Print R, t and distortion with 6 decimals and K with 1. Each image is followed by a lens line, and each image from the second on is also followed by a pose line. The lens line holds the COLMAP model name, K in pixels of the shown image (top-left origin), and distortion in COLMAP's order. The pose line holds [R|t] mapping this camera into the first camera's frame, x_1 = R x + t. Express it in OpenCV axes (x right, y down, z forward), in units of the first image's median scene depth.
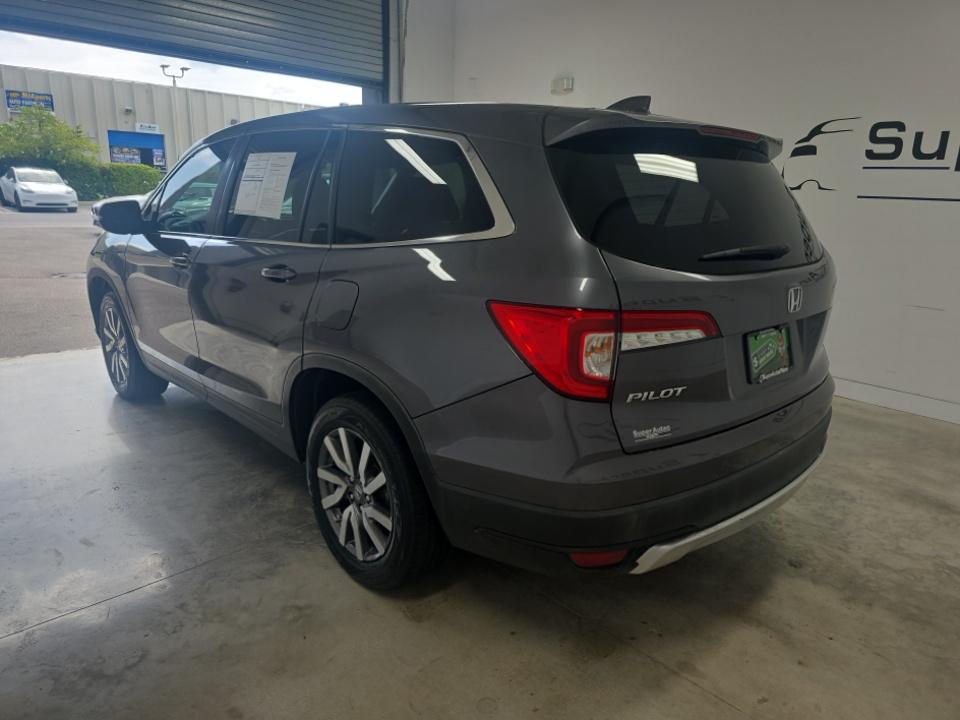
lens RADIAL K [[631.3, 0, 480.0], [0, 631.3, 360.0], [0, 0, 1]] dist [0.035676, -0.029223]
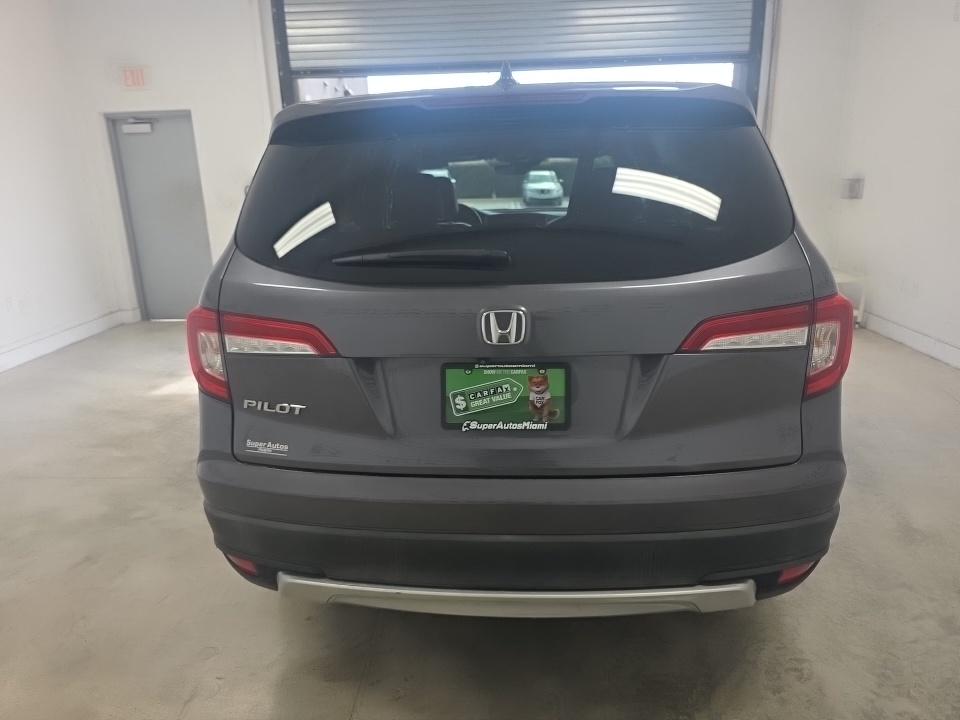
lens RADIAL K [[643.4, 0, 478.1], [0, 643.4, 336.9], [0, 0, 1]] dist [0.006015, 0.000146]
pose [[0.699038, 0.124098, -0.704234, 1.006884], [-0.137619, 0.989763, 0.037810, -0.109382], [0.701717, 0.070485, 0.708960, 0.479285]]
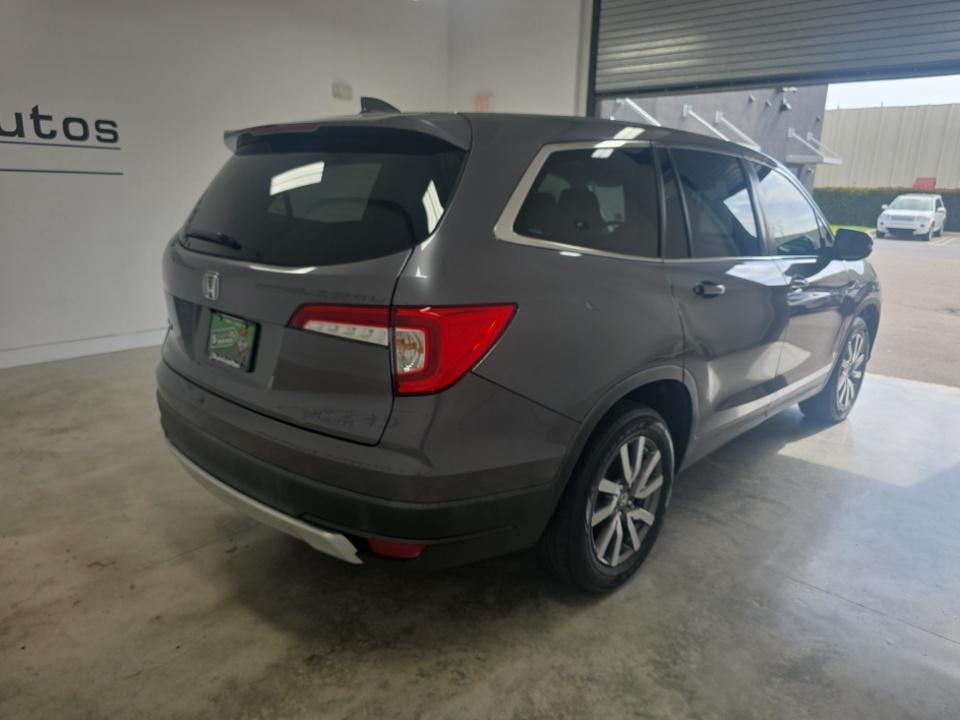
lens RADIAL K [[631.3, 0, 480.0], [0, 631.3, 360.0], [0, 0, 1]] dist [0.035676, -0.029223]
pose [[0.102940, 0.223636, -0.969221, 1.585309], [-0.277711, 0.942112, 0.187885, -0.301850], [0.955133, 0.249823, 0.159088, 1.306760]]
